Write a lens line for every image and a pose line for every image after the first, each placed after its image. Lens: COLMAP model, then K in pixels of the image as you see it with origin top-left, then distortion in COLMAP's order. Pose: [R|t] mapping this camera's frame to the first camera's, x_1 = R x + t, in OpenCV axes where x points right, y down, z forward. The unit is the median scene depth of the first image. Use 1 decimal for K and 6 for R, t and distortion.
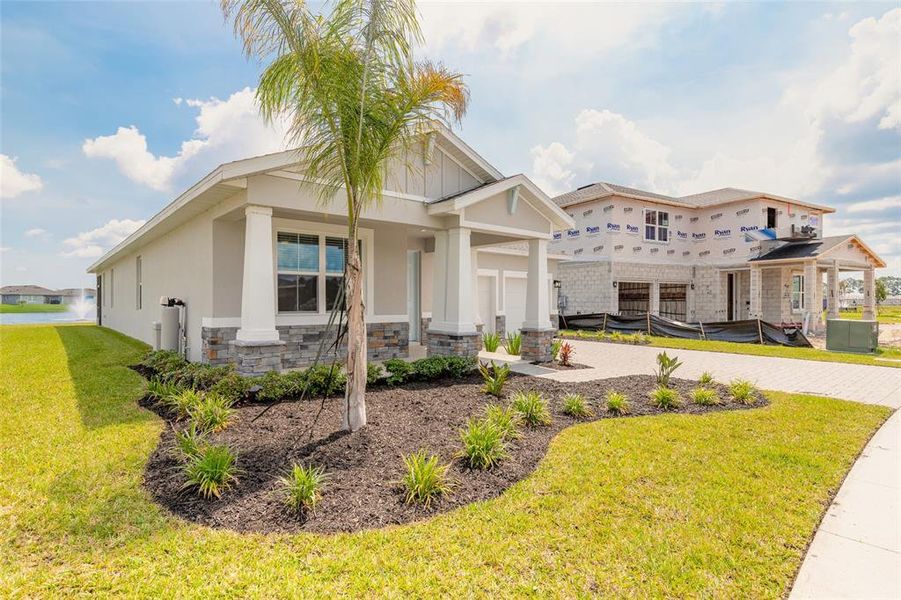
lens RADIAL K [[416.6, 0, 450.5], [0, 416.6, 300.0], [0, 0, 1]] dist [-0.001983, -0.000330]
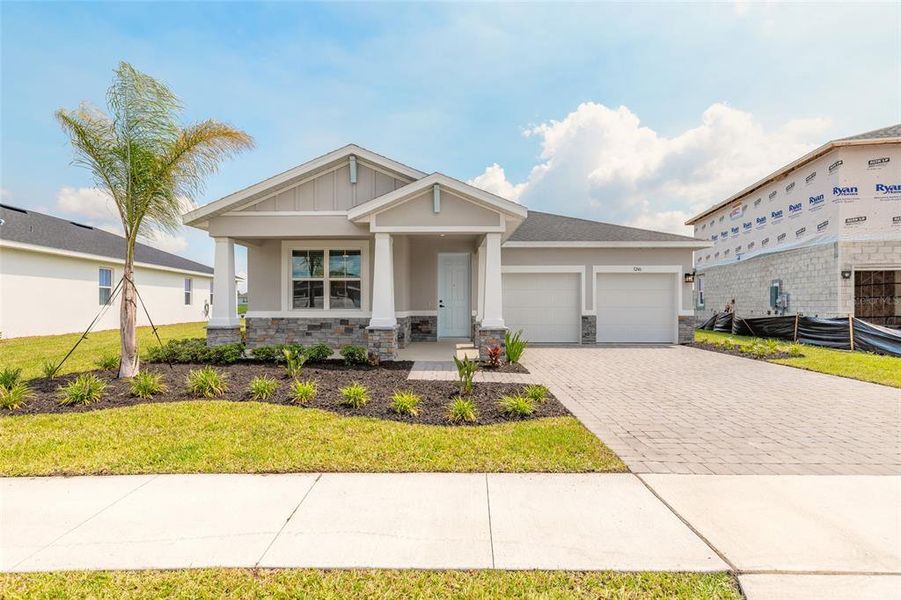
lens RADIAL K [[416.6, 0, 450.5], [0, 416.6, 300.0], [0, 0, 1]] dist [-0.001983, -0.000330]
pose [[0.811997, -0.005969, -0.583632, 0.406236], [0.004785, 0.999982, -0.003571, 0.005314], [0.583643, 0.000107, 0.812011, 0.093868]]
